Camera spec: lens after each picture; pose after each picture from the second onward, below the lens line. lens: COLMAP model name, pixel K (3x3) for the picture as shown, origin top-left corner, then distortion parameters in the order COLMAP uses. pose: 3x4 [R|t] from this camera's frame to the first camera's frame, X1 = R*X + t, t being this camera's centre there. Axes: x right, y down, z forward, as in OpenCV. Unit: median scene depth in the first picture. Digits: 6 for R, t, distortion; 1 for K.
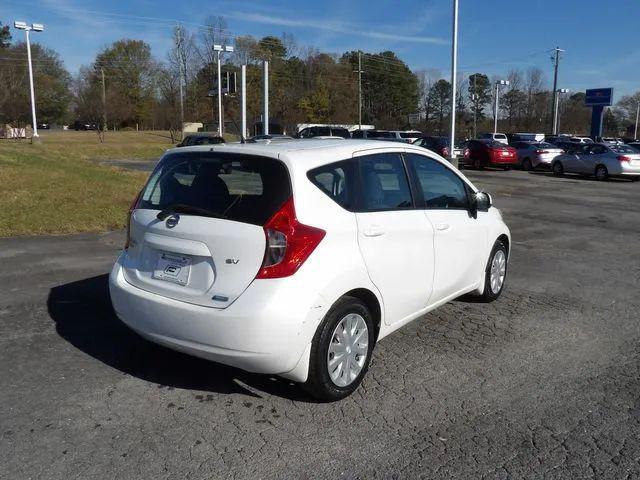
lens RADIAL K [[533.1, 0, 323.5], [0, 533.1, 223.2], [0, 0, 1]] dist [-0.071471, 0.102094]
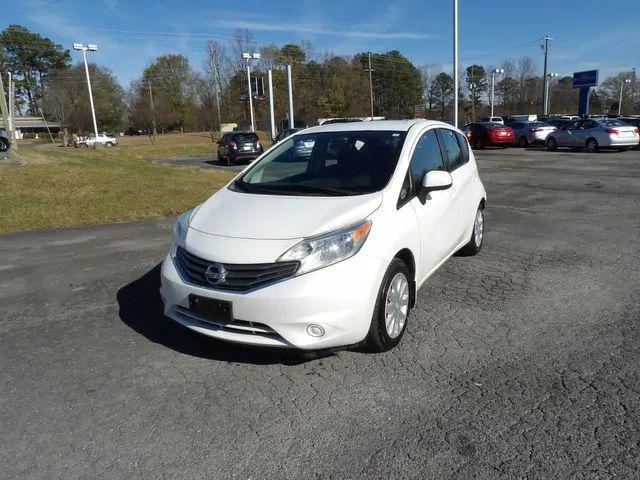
lens RADIAL K [[454.1, 0, 325.2], [0, 454.1, 227.7], [0, 0, 1]] dist [-0.032721, 0.037299]
pose [[0.997787, -0.048640, -0.045326, -0.004128], [0.050874, 0.997477, 0.049504, 0.003113], [0.042804, -0.051701, 0.997745, 0.009244]]
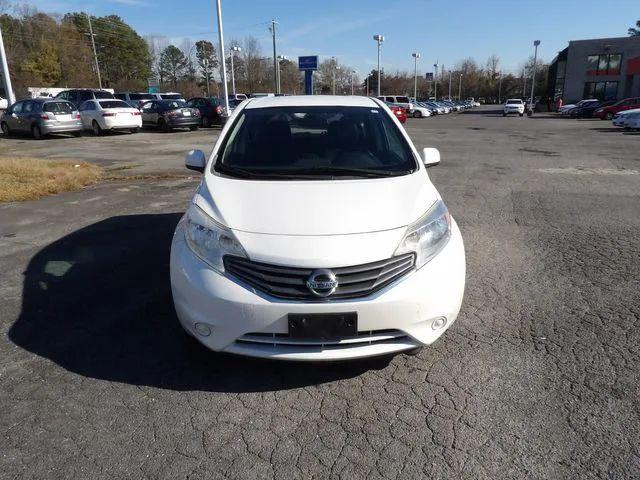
lens RADIAL K [[454.1, 0, 325.0], [0, 454.1, 227.5], [0, 0, 1]] dist [-0.032721, 0.037299]
pose [[0.863192, -0.157400, 0.479714, -0.089355], [0.100442, 0.984706, 0.142360, -0.006161], [-0.494784, -0.074700, 0.865799, 0.046906]]
